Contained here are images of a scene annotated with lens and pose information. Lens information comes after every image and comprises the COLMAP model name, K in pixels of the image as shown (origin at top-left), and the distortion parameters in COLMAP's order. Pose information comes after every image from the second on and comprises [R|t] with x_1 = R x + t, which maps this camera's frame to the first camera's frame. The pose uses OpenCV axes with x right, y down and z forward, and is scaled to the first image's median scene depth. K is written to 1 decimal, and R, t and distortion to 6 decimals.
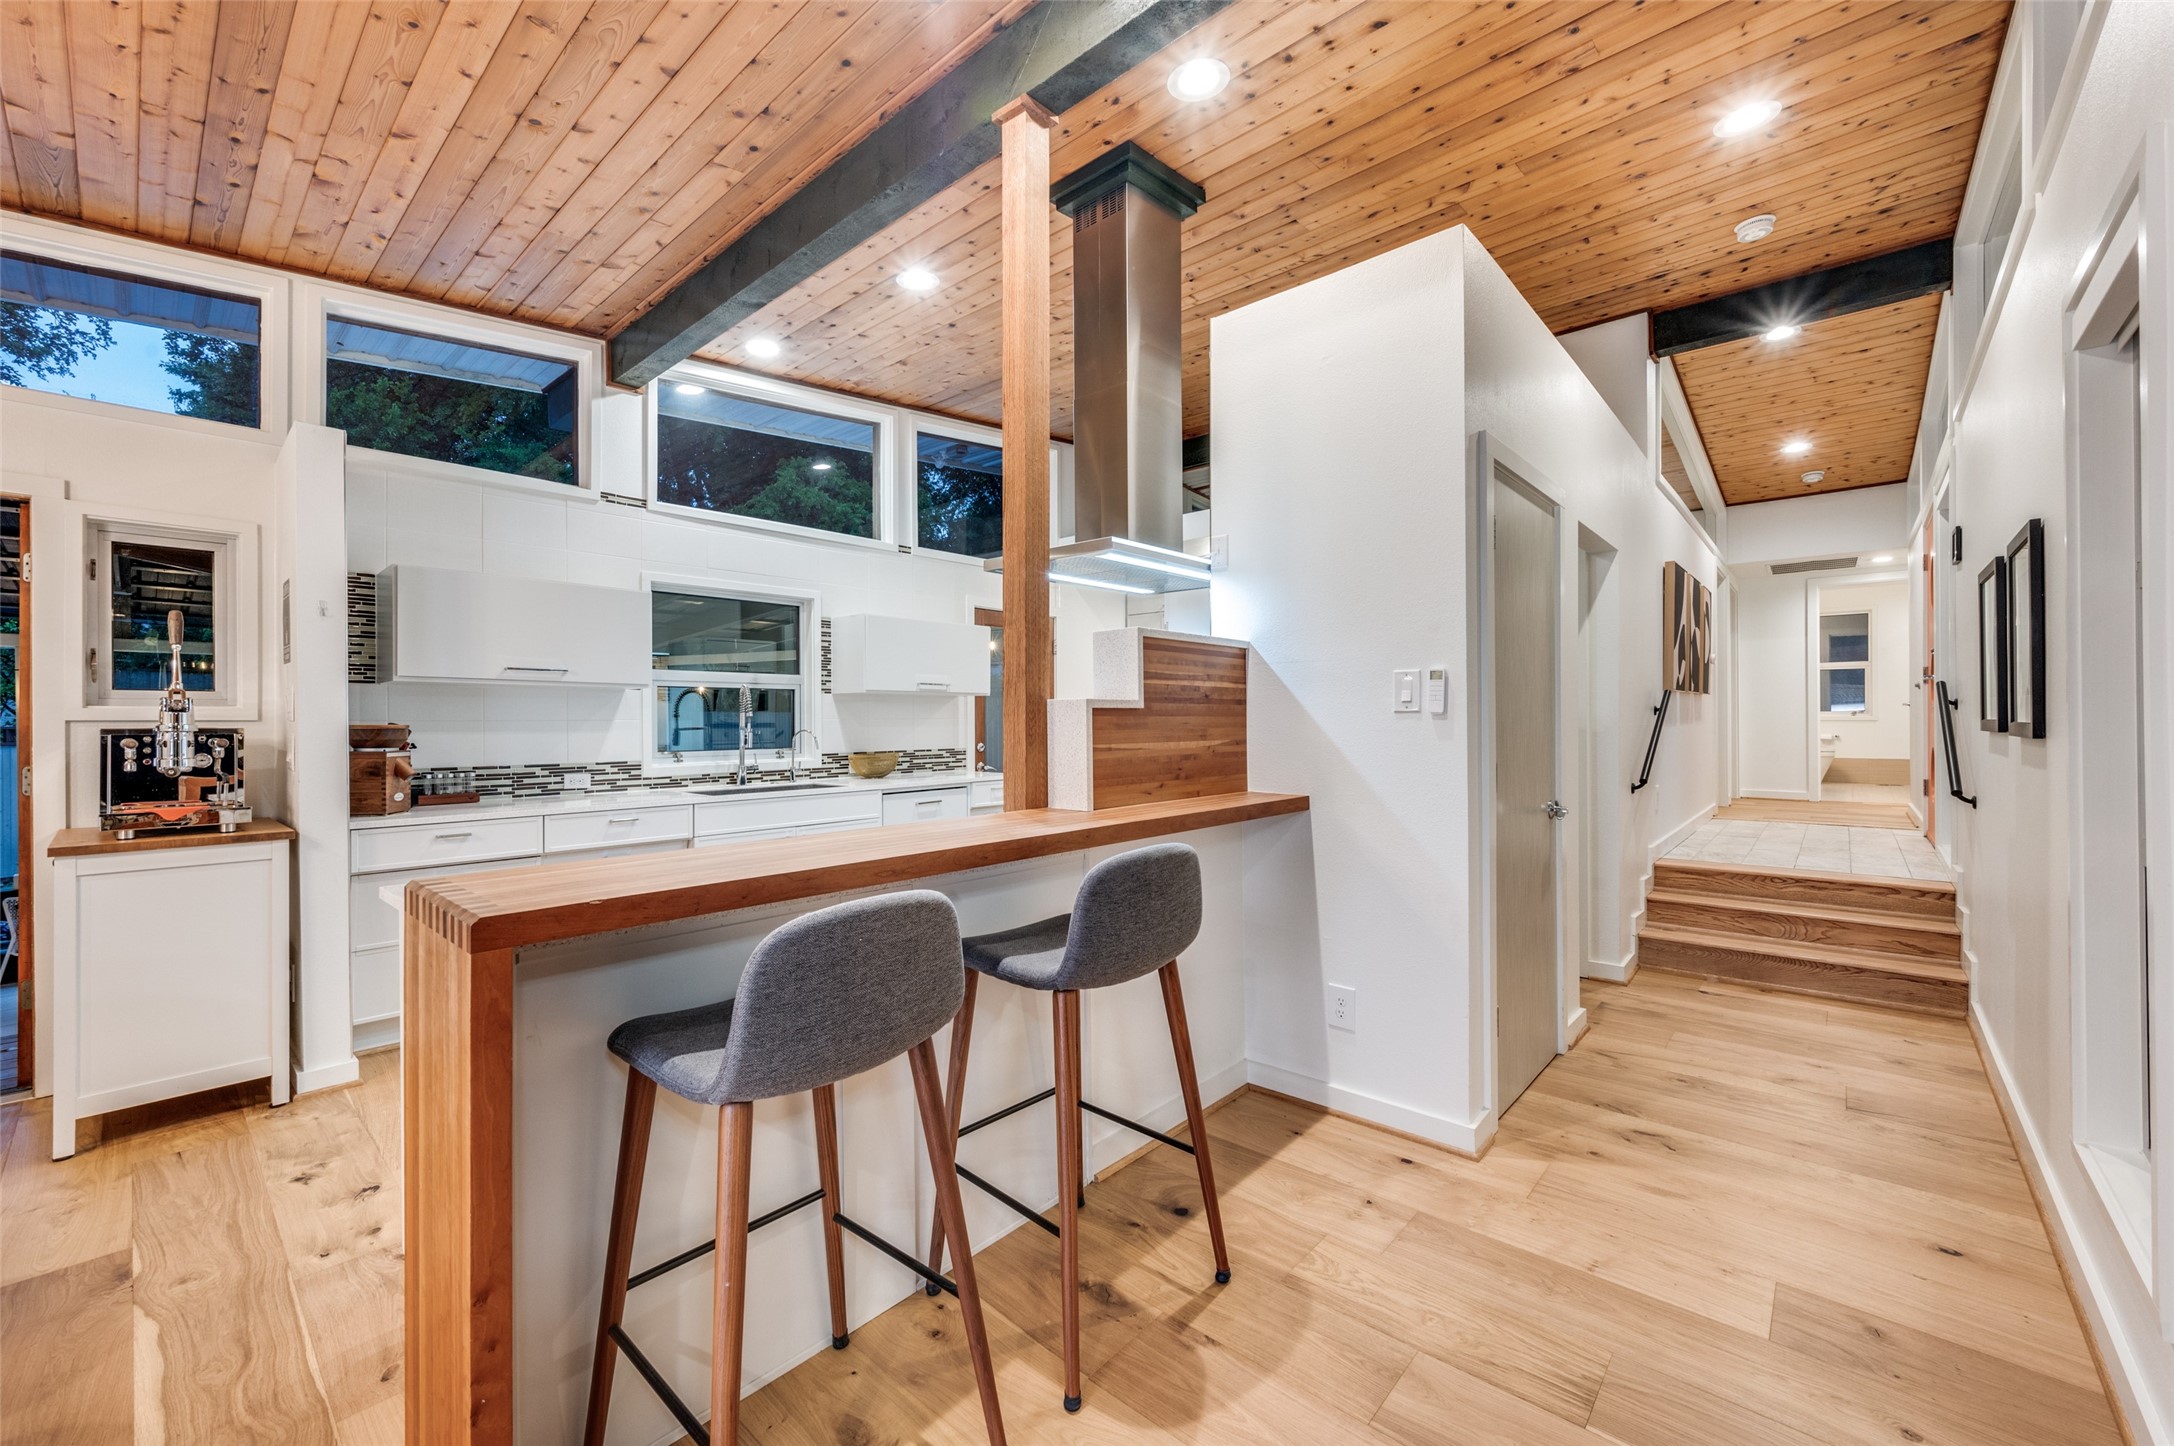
lens RADIAL K [[852.7, 0, 1088.9], [0, 852.7, 719.4], [0, 0, 1]] dist [0.001380, -0.000287]
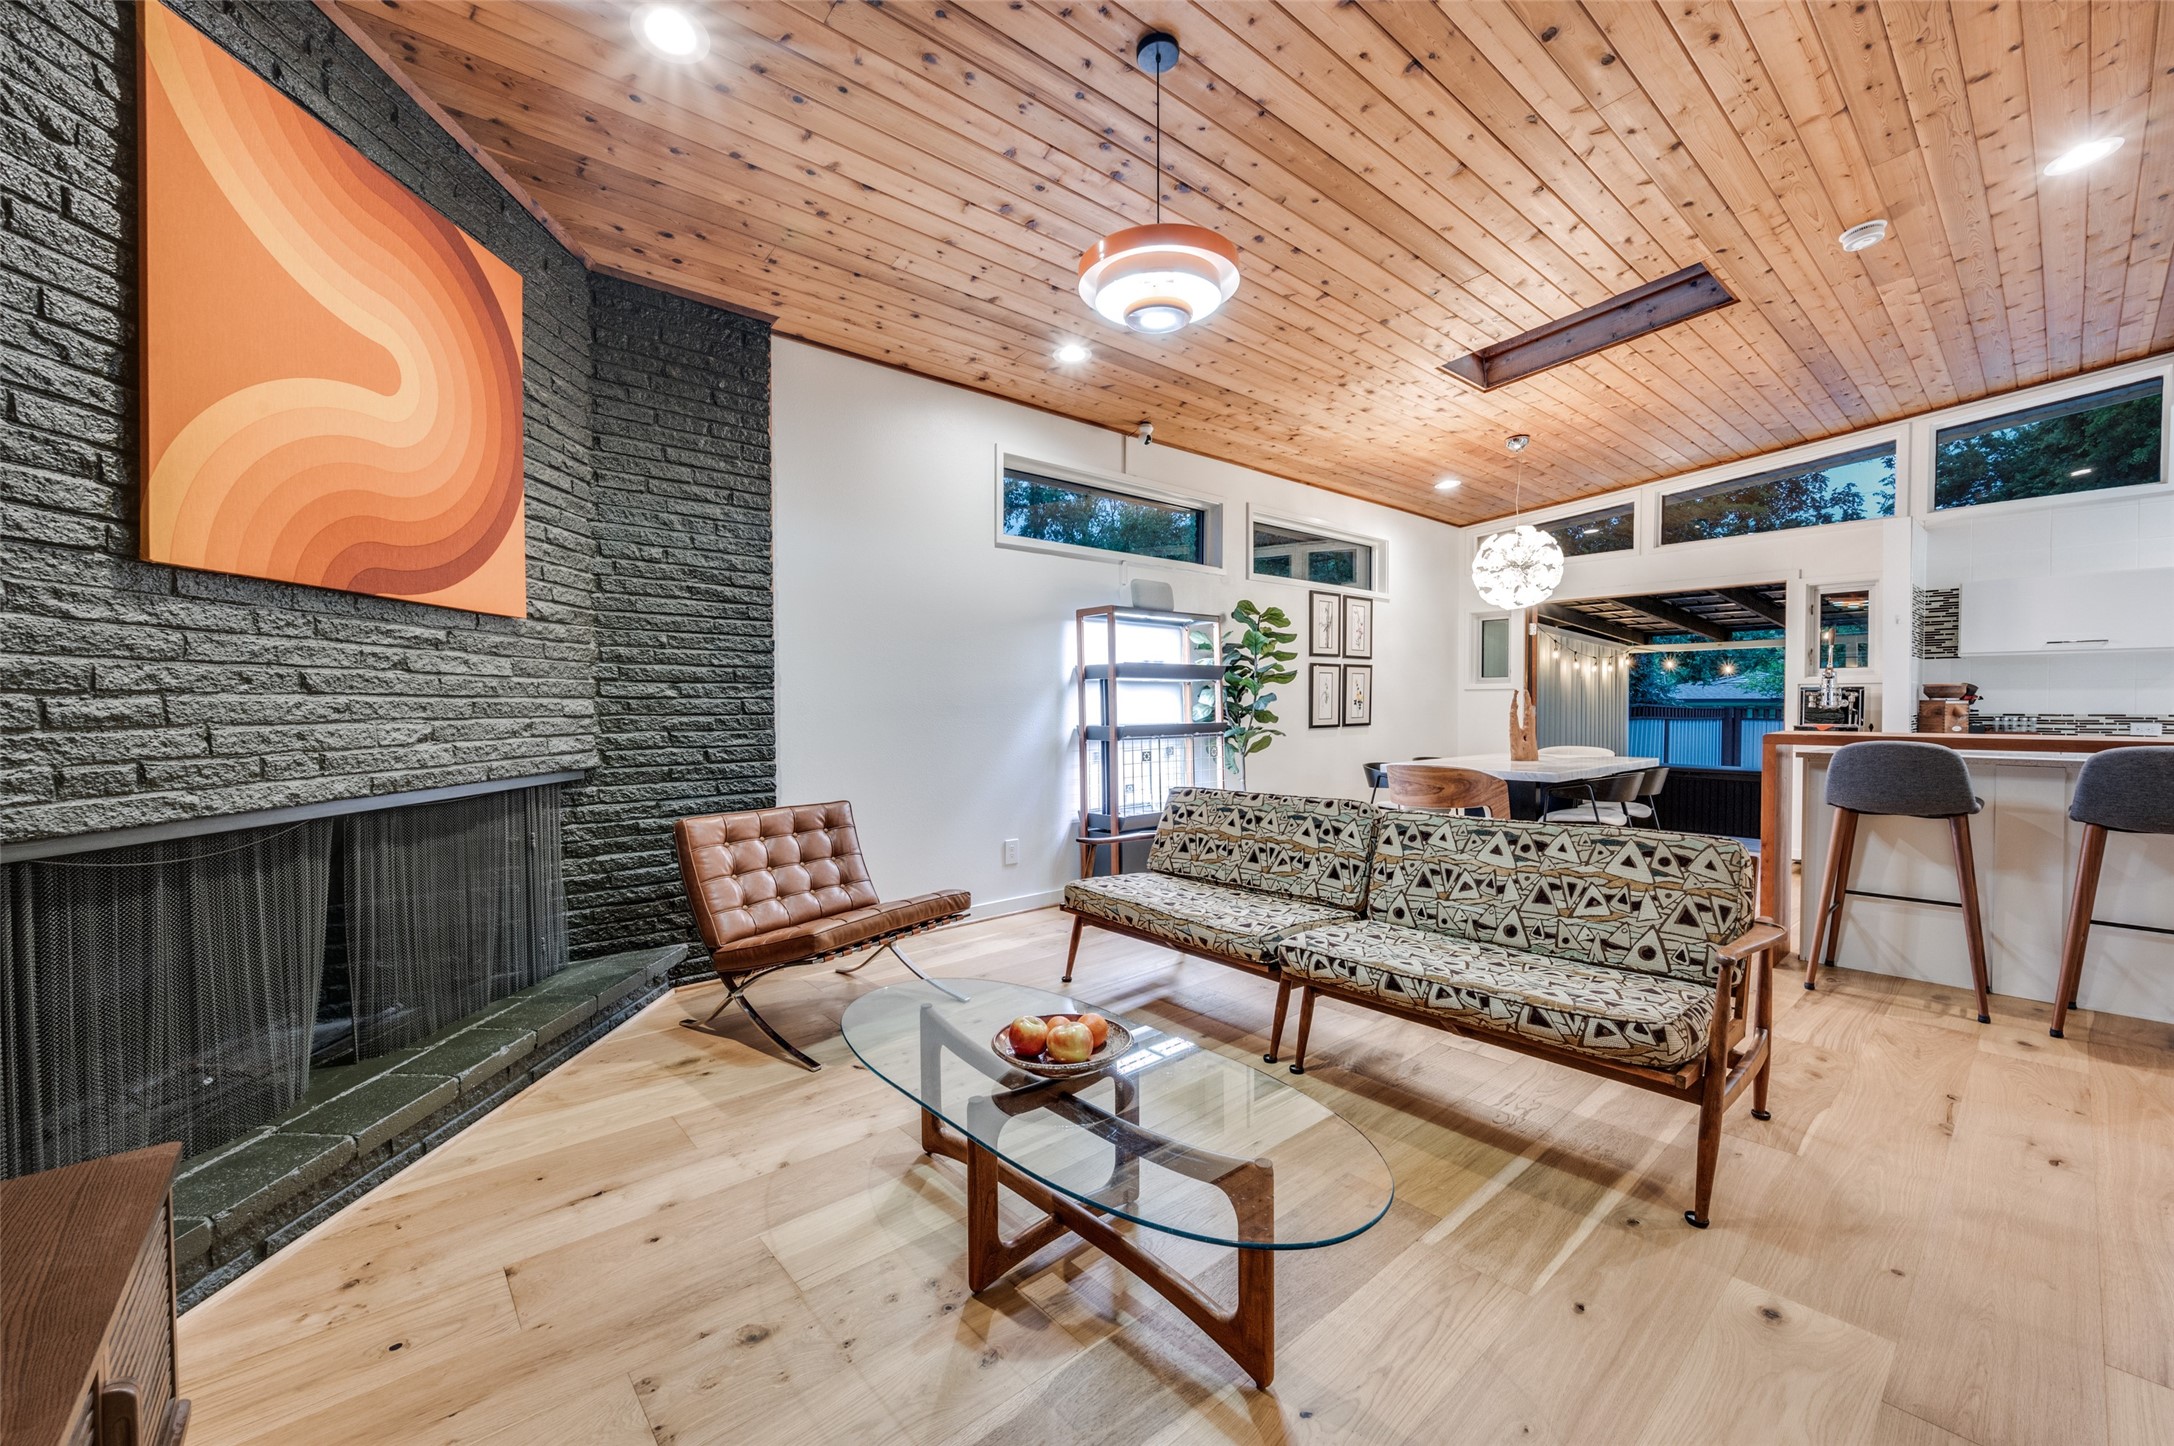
lens RADIAL K [[852.7, 0, 1085.5], [0, 852.7, 724.1], [0, 0, 1]] dist [0.001380, -0.000287]
pose [[-0.134736, 0.028626, -0.990468, 0.973135], [0.008195, 0.999581, 0.027774, 0.023139], [0.990848, -0.004374, -0.134914, -0.395598]]
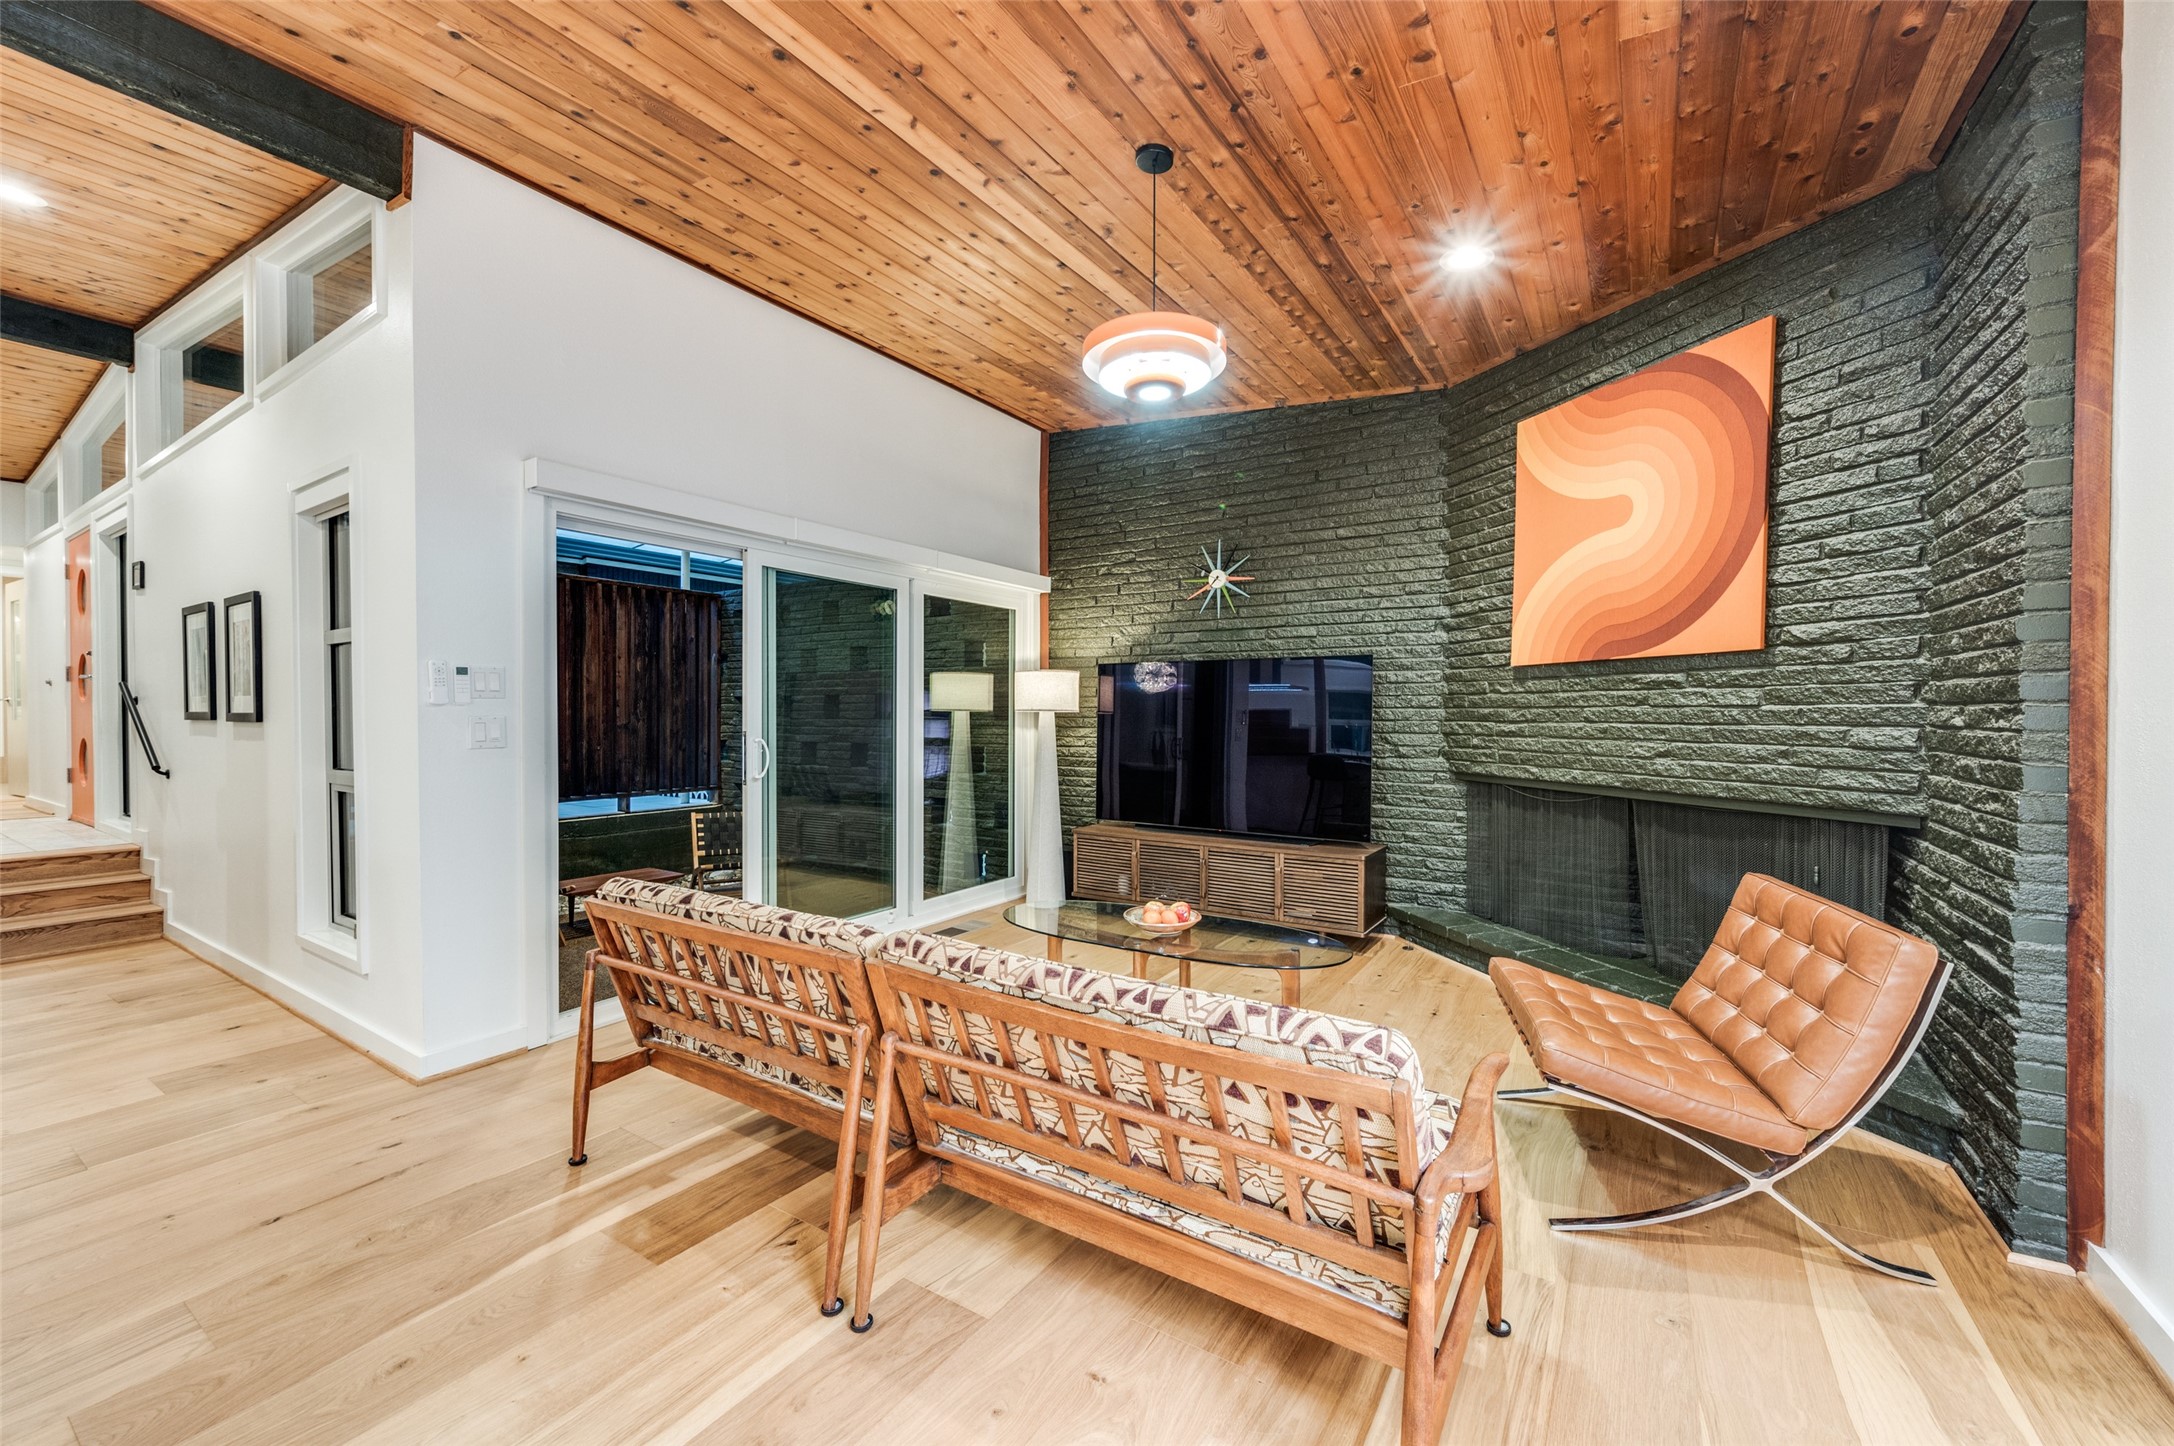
lens RADIAL K [[852.7, 0, 1077.1], [0, 852.7, 724.0], [0, 0, 1]] dist [0.001380, -0.000287]
pose [[-0.142612, -0.006444, 0.989758, -0.531779], [-0.000164, 0.999979, 0.006487, 0.009302], [-0.989779, 0.000763, -0.142610, -0.242734]]
